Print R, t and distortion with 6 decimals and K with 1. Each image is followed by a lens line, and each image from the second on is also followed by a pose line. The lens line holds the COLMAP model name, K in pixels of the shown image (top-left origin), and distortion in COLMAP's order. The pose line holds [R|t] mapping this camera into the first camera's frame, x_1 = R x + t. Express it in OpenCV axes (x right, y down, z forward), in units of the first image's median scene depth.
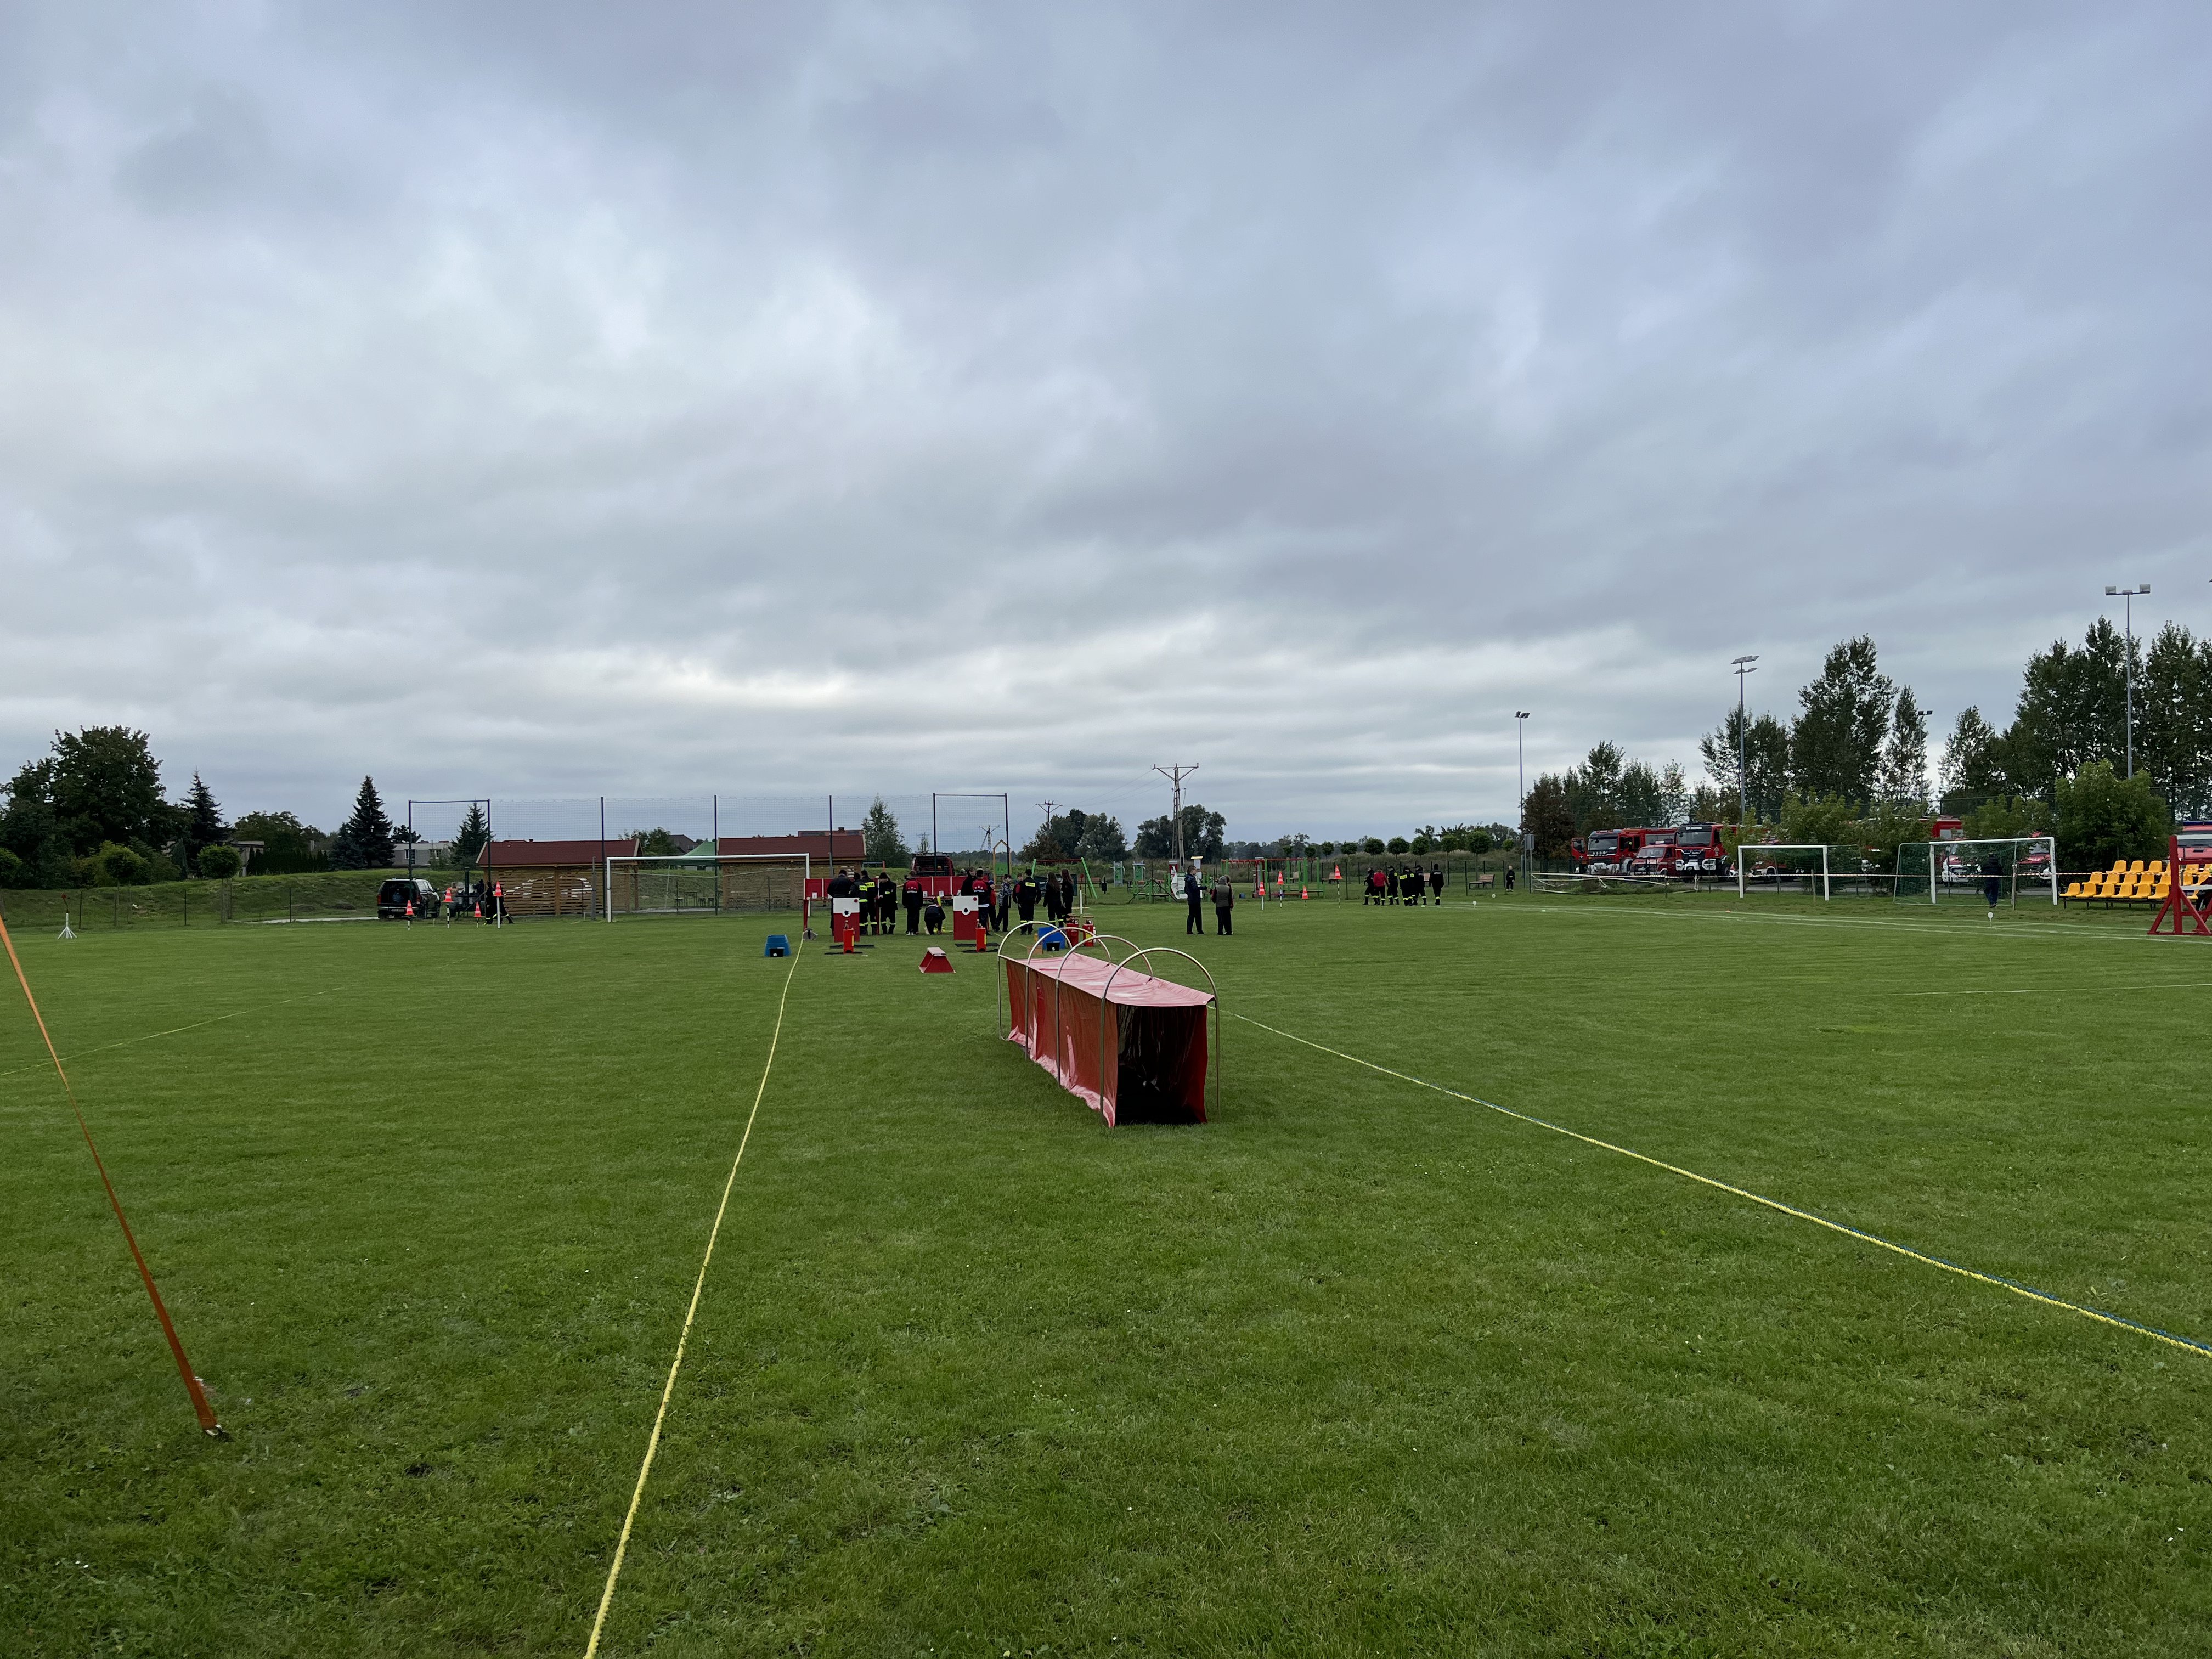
lens RADIAL K [[1668.0, 0, 1103.1], [0, 1668.0, 809.8], [0, 0, 1]] dist [0.044408, -0.059573]
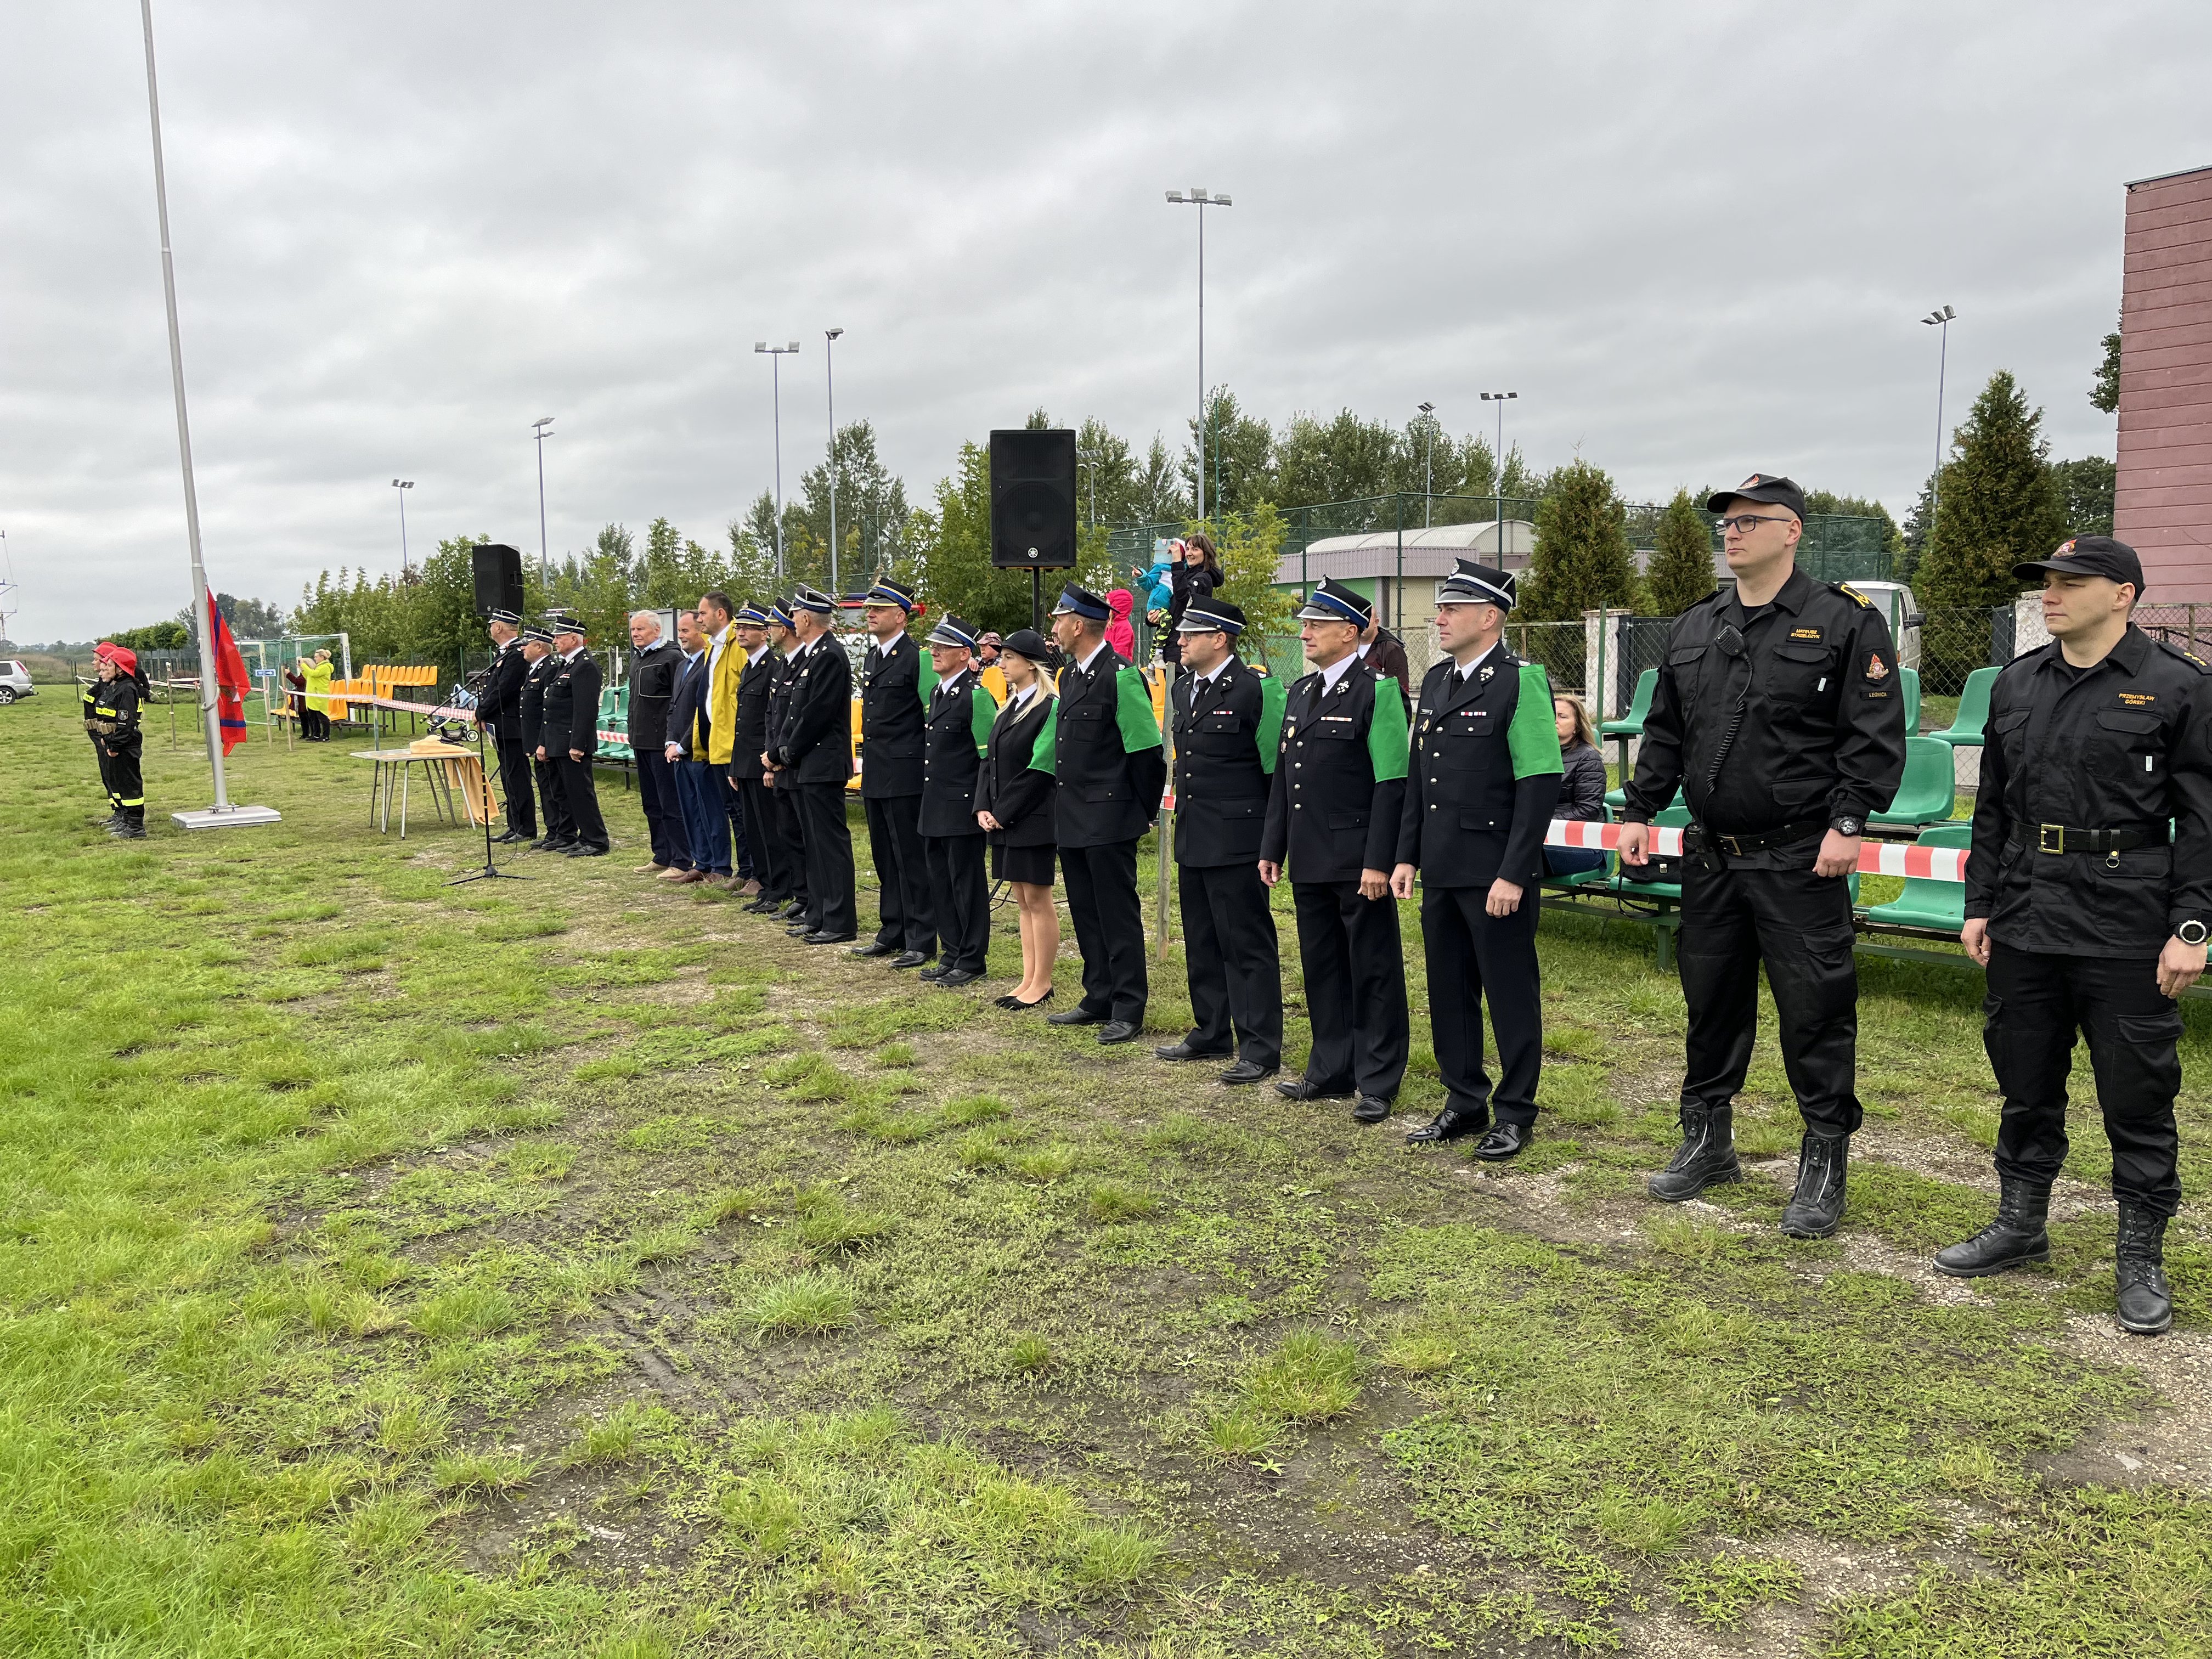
lens RADIAL K [[1668.0, 0, 1101.9], [0, 1668.0, 887.9], [0, 0, 1]] dist [0.044408, -0.059573]
pose [[0.917740, -0.051562, 0.393821, 0.194786], [-0.015087, 0.986297, 0.164291, 0.000028], [-0.396896, -0.156718, 0.904386, 0.050589]]
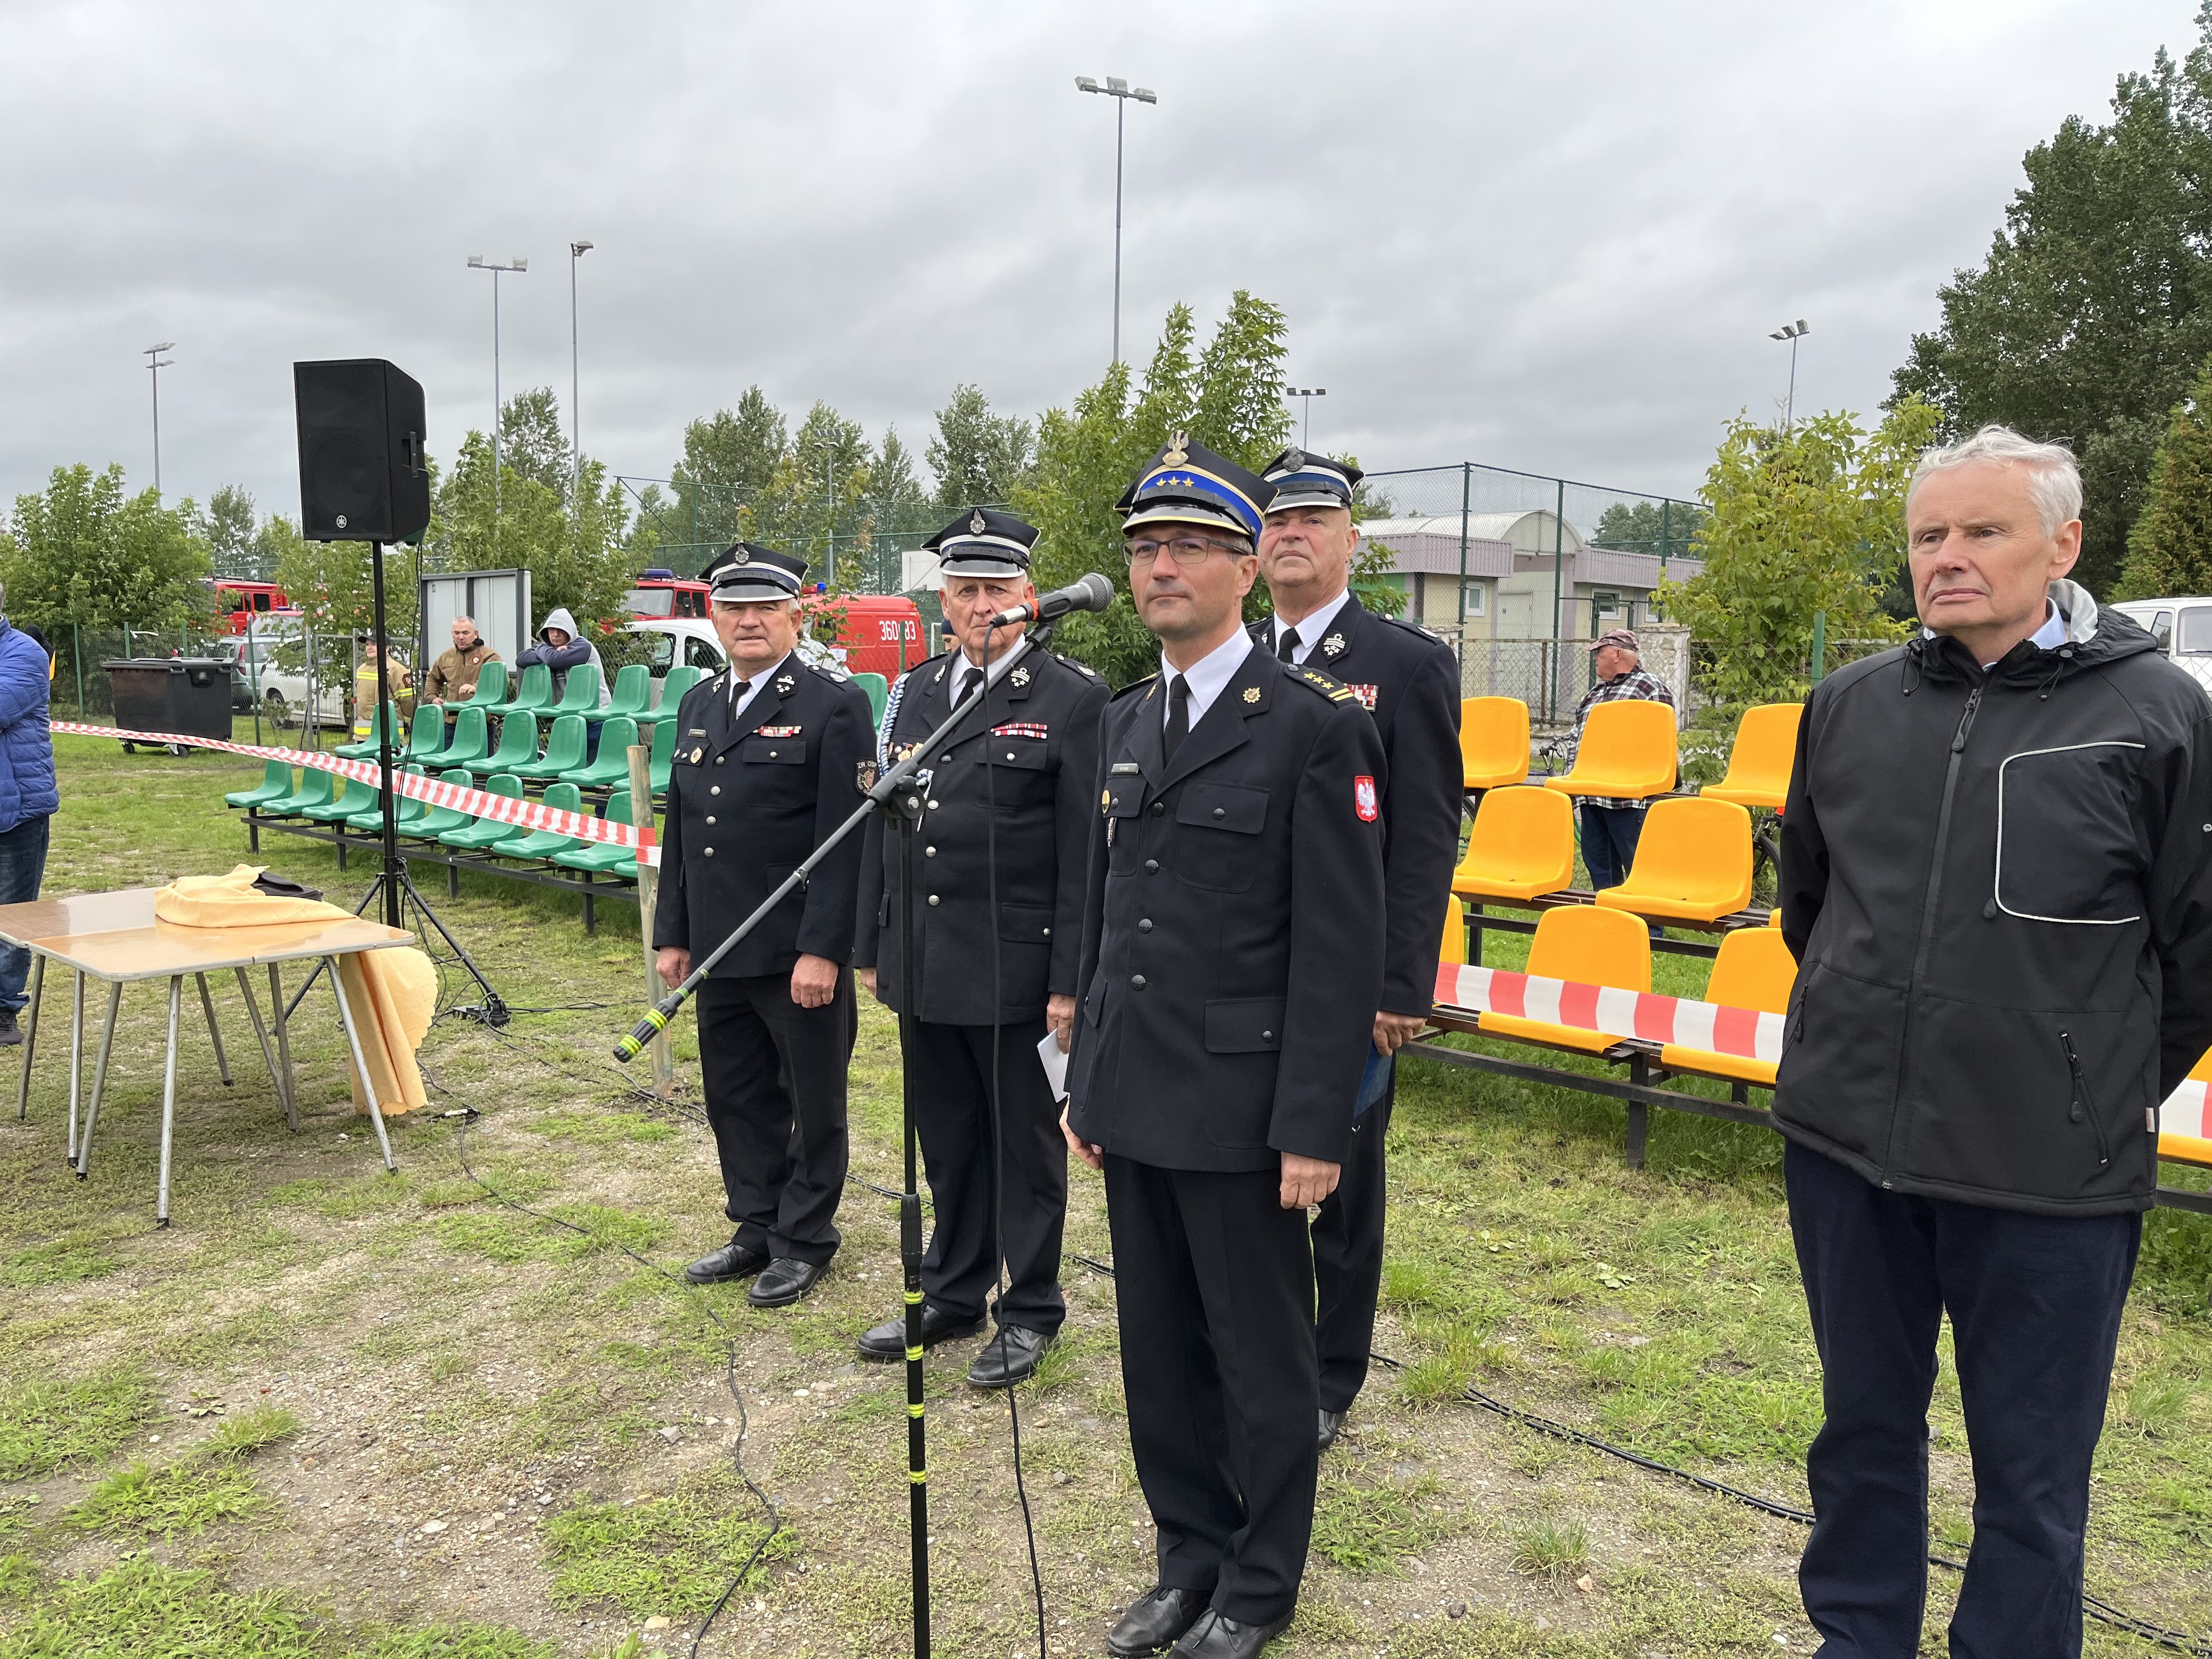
lens RADIAL K [[1668.0, 0, 1125.7], [0, 1668.0, 820.2], [0, 0, 1]] dist [0.044408, -0.059573]
pose [[0.810885, -0.024871, 0.584677, 0.195560], [-0.051963, 0.992090, 0.114268, 0.002156], [-0.582895, -0.123040, 0.803178, 0.126443]]
